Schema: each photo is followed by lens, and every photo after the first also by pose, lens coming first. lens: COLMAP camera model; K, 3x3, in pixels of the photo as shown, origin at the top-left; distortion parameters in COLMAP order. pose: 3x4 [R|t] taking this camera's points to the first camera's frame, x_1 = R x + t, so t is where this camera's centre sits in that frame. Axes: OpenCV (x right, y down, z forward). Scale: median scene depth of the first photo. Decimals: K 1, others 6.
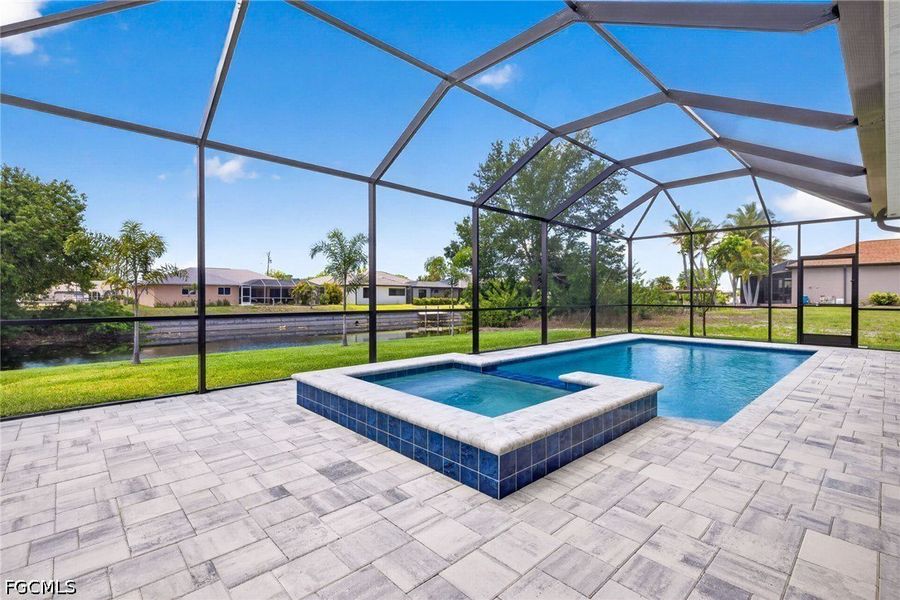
lens RADIAL K [[420.7, 0, 450.0], [0, 420.7, 300.0], [0, 0, 1]] dist [-0.001087, 0.000148]
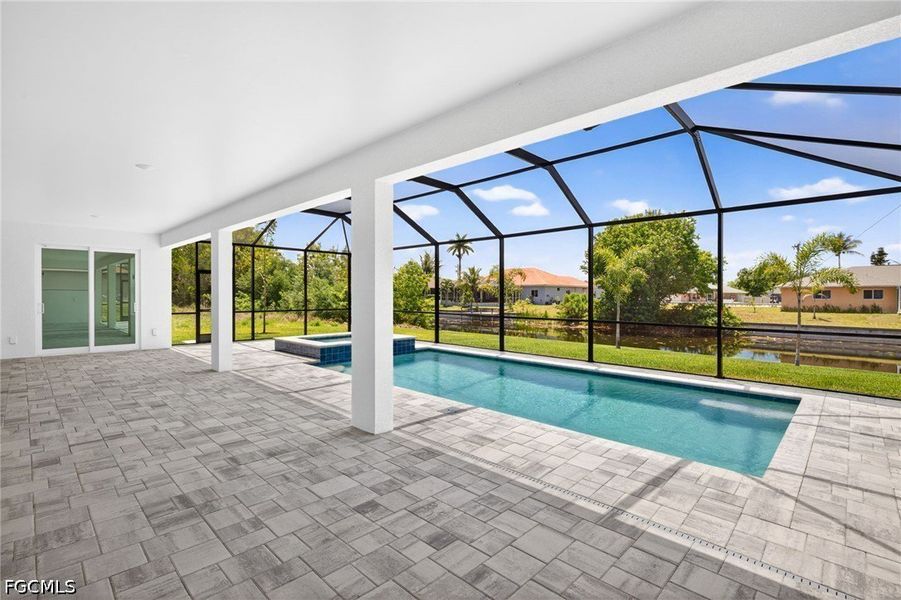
lens RADIAL K [[407.9, 0, 450.5], [0, 407.9, 300.0], [0, 0, 1]] dist [0.005297, -0.000121]
pose [[0.044041, 0.006340, -0.999010, 0.412895], [-0.011030, 0.999922, 0.005860, -0.011440], [0.998969, 0.010761, 0.044107, 0.252359]]
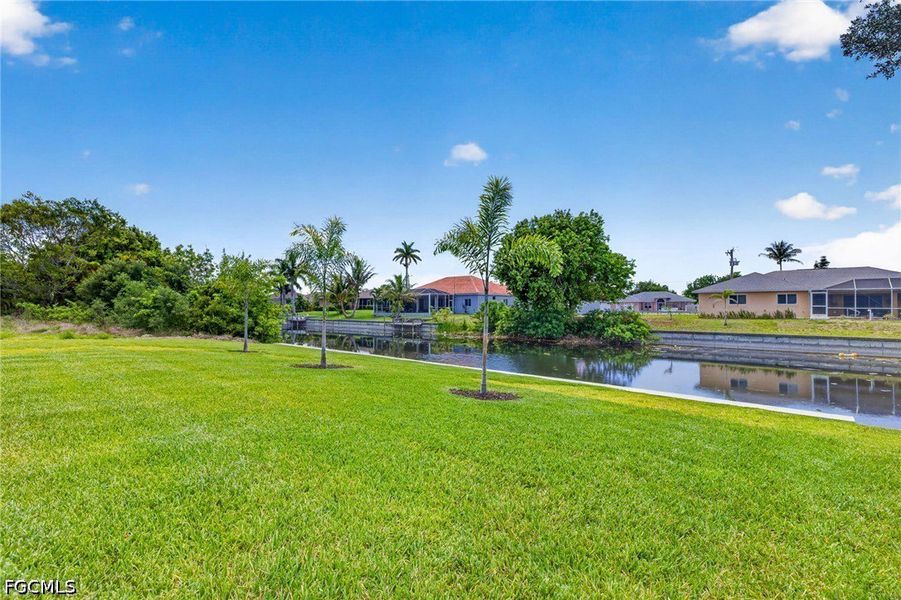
lens RADIAL K [[404.8, 0, 450.5], [0, 404.8, 300.0], [0, 0, 1]] dist [0.002179, 0.000131]
pose [[0.089406, -0.023134, -0.995727, 0.263173], [-0.004175, 0.999713, -0.023602, 0.000142], [0.995987, 0.006268, 0.089283, 0.584400]]
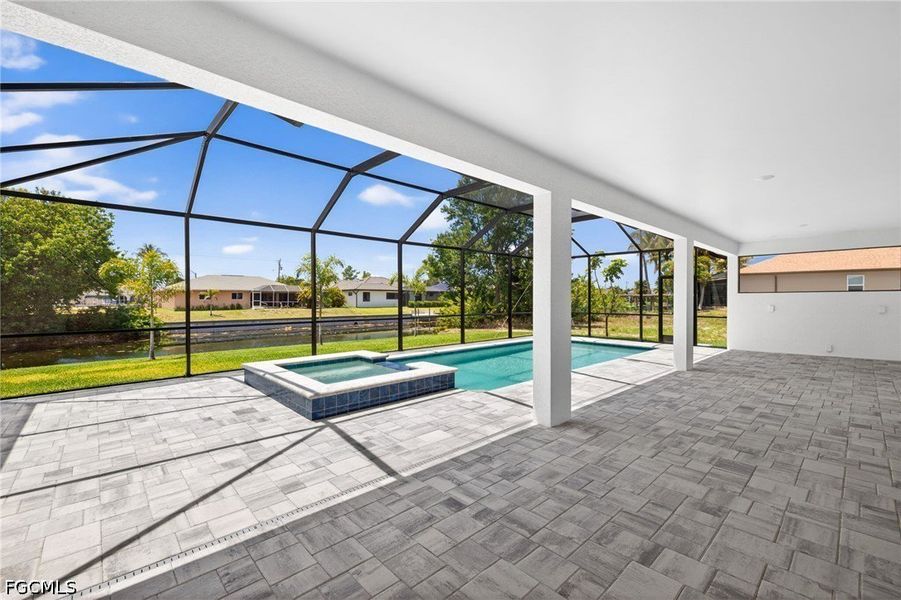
lens RADIAL K [[390.3, 0, 450.5], [0, 390.3, 300.0], [0, 0, 1]] dist [0.001788, -0.000342]
pose [[0.999990, -0.003587, -0.002549, 0.062584], [0.003578, 0.999987, -0.003566, -0.008660], [0.002562, 0.003557, 0.999990, -0.071645]]
